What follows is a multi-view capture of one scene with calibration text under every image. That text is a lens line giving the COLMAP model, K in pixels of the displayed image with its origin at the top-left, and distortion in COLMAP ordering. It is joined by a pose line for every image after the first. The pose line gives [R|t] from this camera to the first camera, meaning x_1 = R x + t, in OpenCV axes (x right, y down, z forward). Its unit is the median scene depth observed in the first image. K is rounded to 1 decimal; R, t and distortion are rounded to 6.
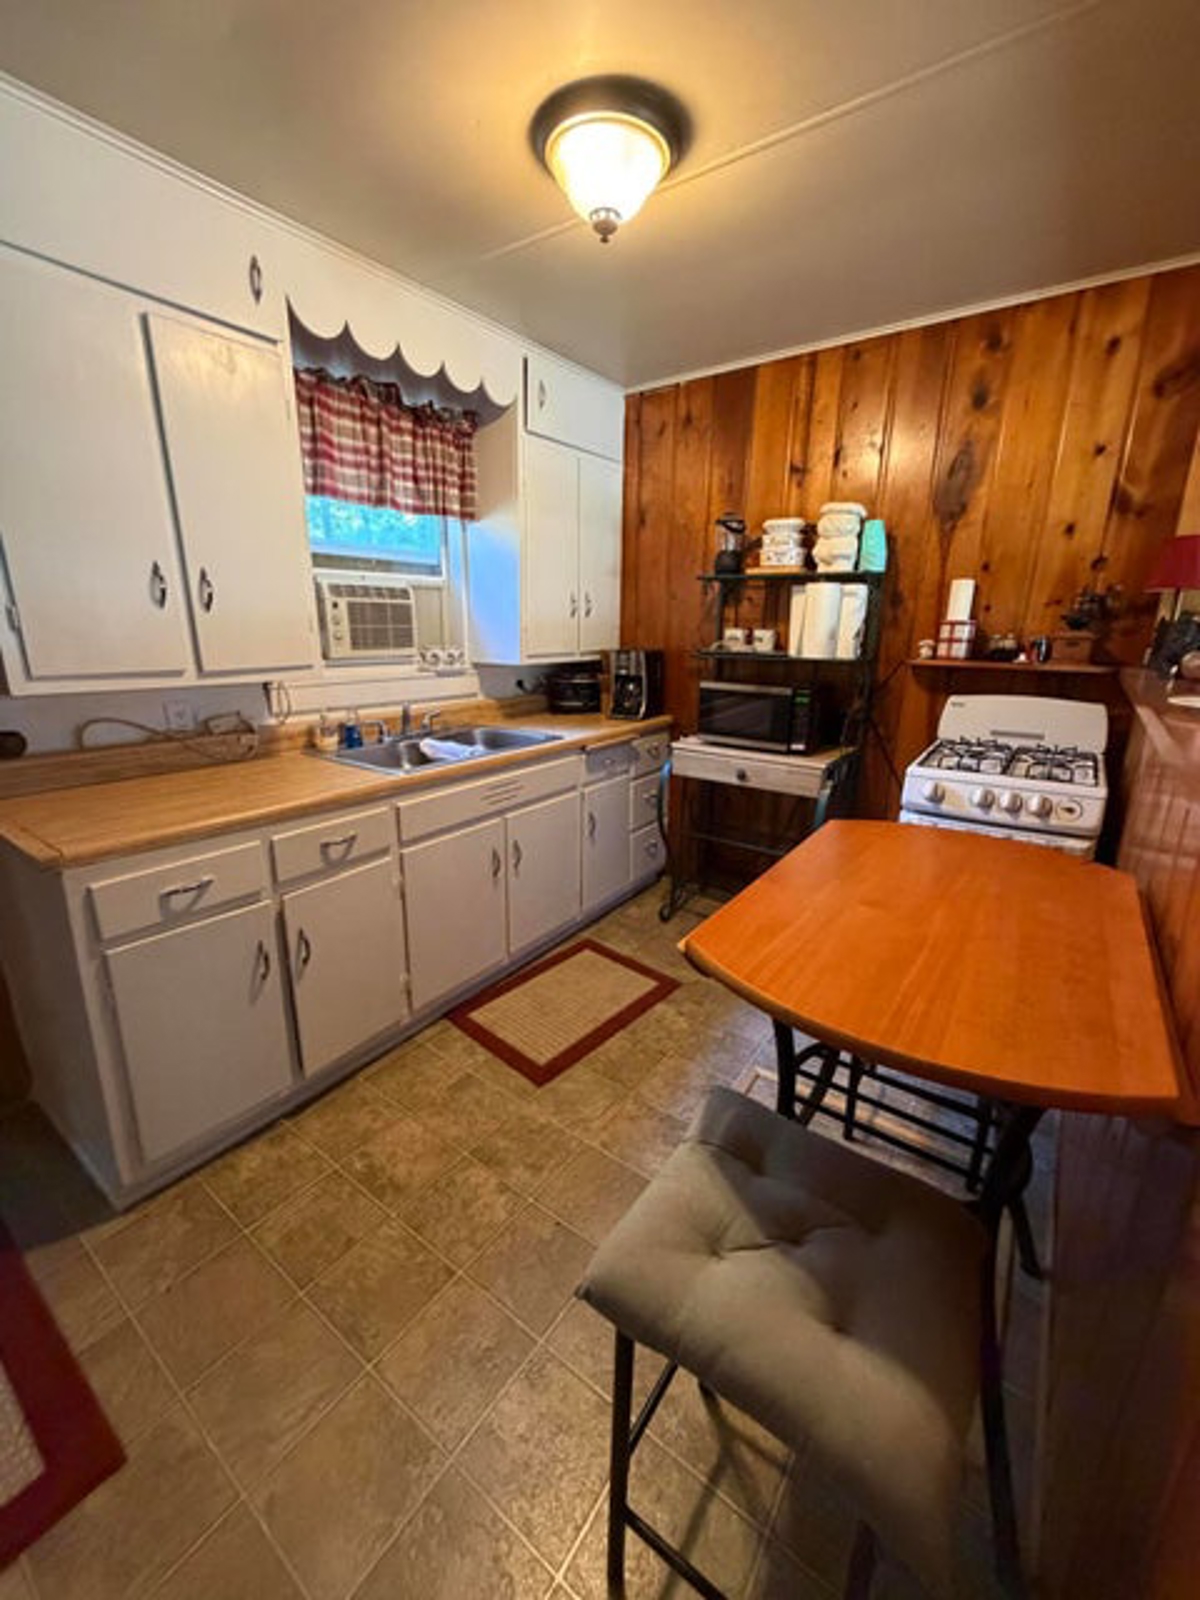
lens RADIAL K [[641.1, 0, 600.6], [0, 641.1, 792.7], [0, 0, 1]] dist [-0.001510, -0.000171]
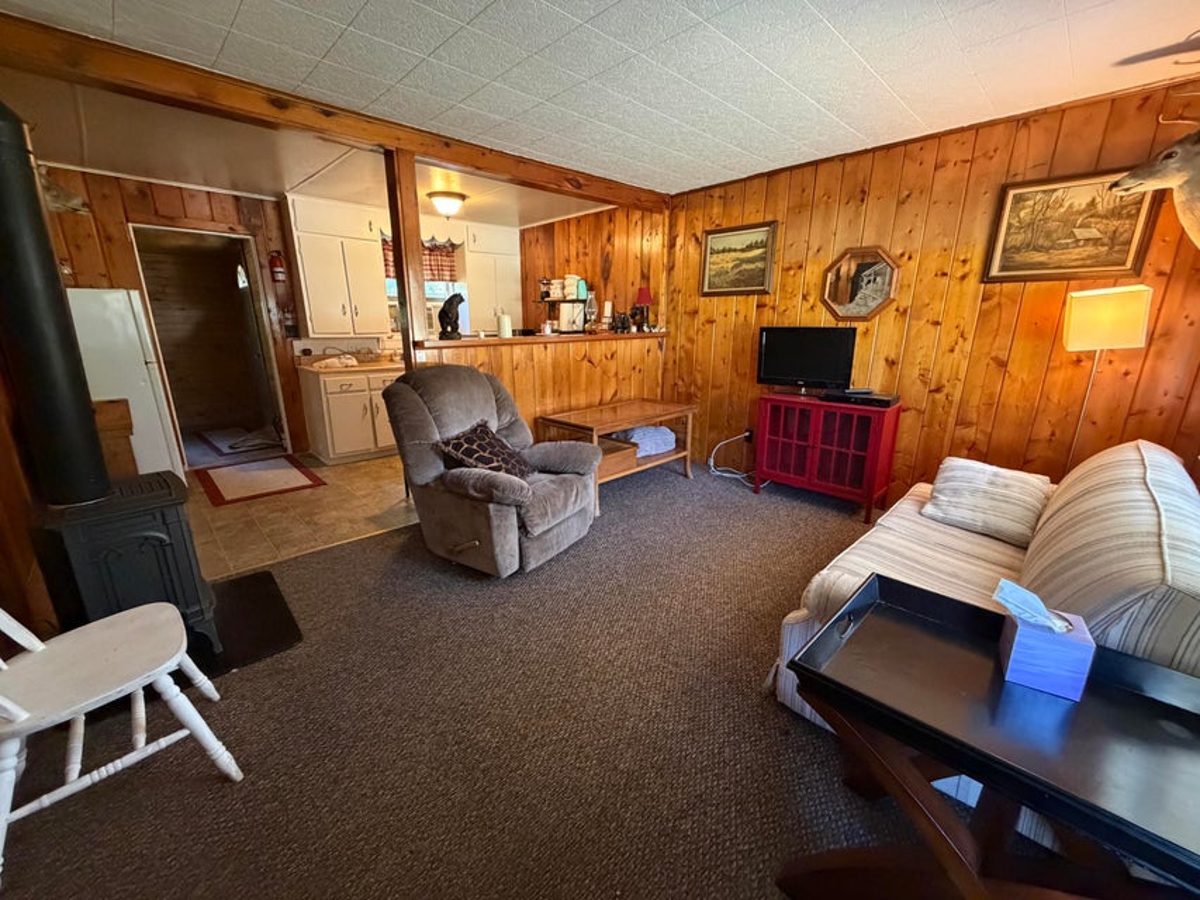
lens RADIAL K [[480.8, 0, 599.5], [0, 480.8, 451.6], [0, 0, 1]] dist [-0.001510, -0.000171]
pose [[0.985234, 0.033131, -0.167979, 0.859157], [-0.032472, 0.999450, 0.006668, 0.294491], [0.168108, -0.001115, 0.985768, -1.021938]]
